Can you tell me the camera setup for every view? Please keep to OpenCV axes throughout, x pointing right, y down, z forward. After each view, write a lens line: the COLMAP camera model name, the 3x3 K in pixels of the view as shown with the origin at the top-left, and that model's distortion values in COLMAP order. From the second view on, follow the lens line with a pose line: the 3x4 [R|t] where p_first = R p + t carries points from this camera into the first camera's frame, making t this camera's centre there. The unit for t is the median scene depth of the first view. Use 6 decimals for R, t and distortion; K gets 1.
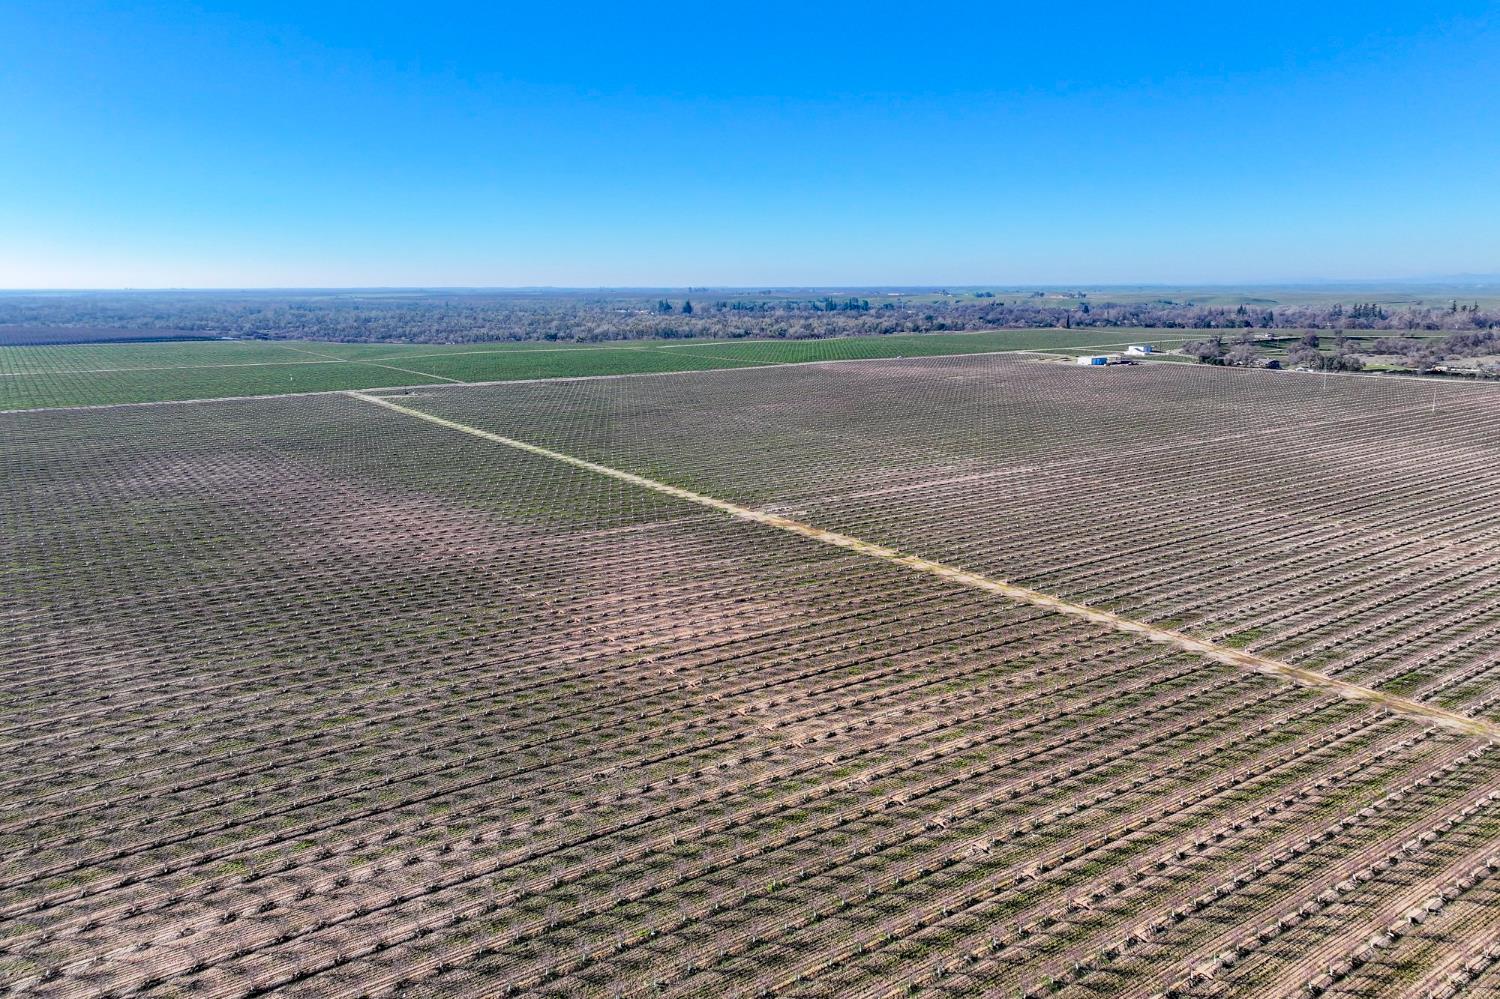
lens RADIAL K [[1079.8, 0, 750.0], [0, 1079.8, 499.5], [0, 0, 1]] dist [-0.000001, 0.000435]
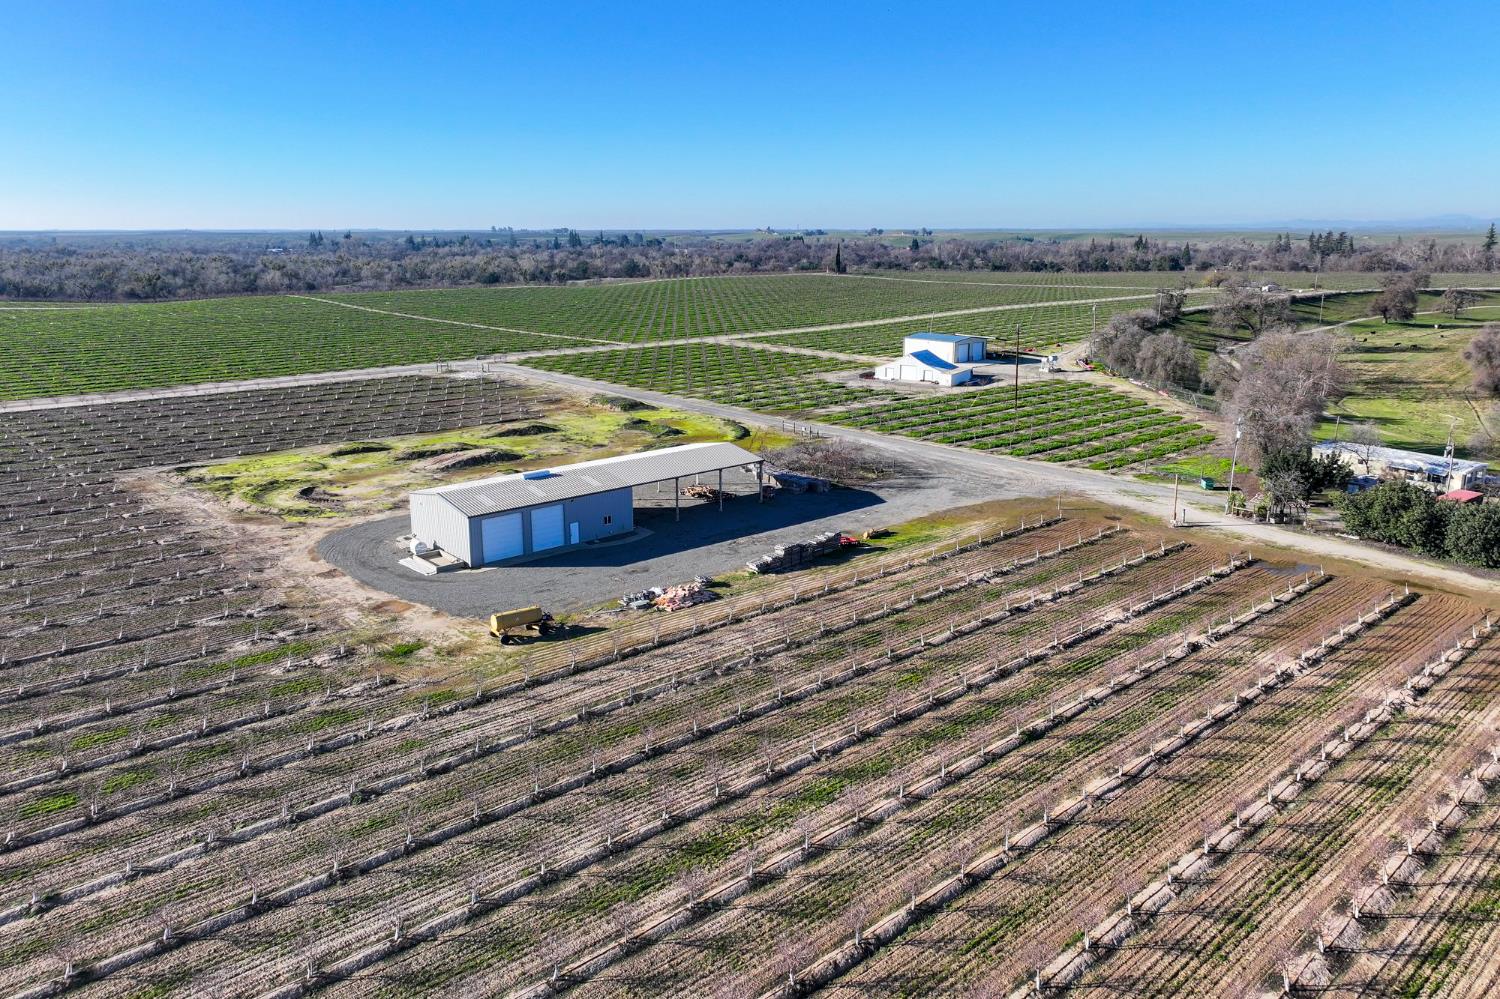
lens RADIAL K [[1079.8, 0, 750.0], [0, 1079.8, 499.5], [0, 0, 1]] dist [-0.000001, 0.000435]
pose [[0.992900, -0.027535, 0.115723, 0.171618], [0.021853, 0.998506, 0.050089, -0.071095], [-0.116929, -0.047204, 0.992018, 0.449733]]
